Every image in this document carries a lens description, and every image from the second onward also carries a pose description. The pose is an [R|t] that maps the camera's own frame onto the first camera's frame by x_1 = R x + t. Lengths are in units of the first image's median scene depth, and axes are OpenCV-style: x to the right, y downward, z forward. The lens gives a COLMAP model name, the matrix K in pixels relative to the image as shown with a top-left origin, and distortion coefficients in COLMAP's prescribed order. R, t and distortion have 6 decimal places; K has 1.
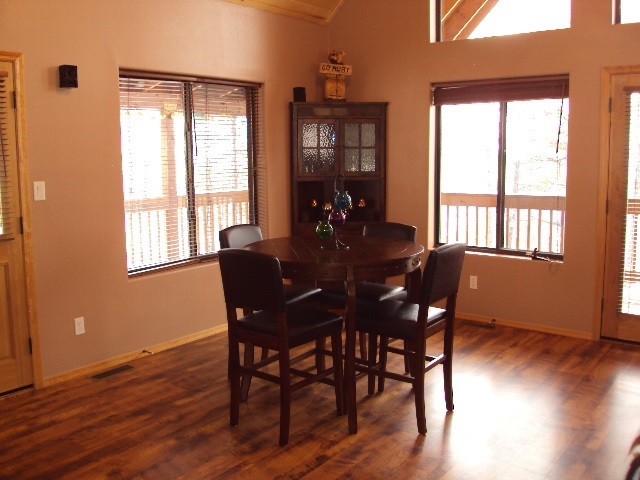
lens RADIAL K [[613.7, 0, 296.3], [0, 613.7, 227.3], [0, 0, 1]] dist [-0.095238, 0.000000]
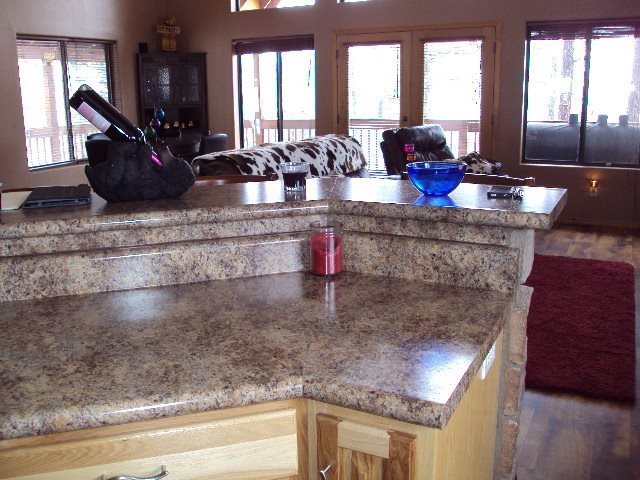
lens RADIAL K [[613.7, 0, 293.4], [0, 613.7, 224.1], [0, 0, 1]] dist [-0.095238, 0.000000]
pose [[0.984145, -0.043223, 0.172017, 0.107348], [0.028677, 0.995868, 0.086166, 0.098321], [-0.175030, -0.079867, 0.981318, -0.583580]]
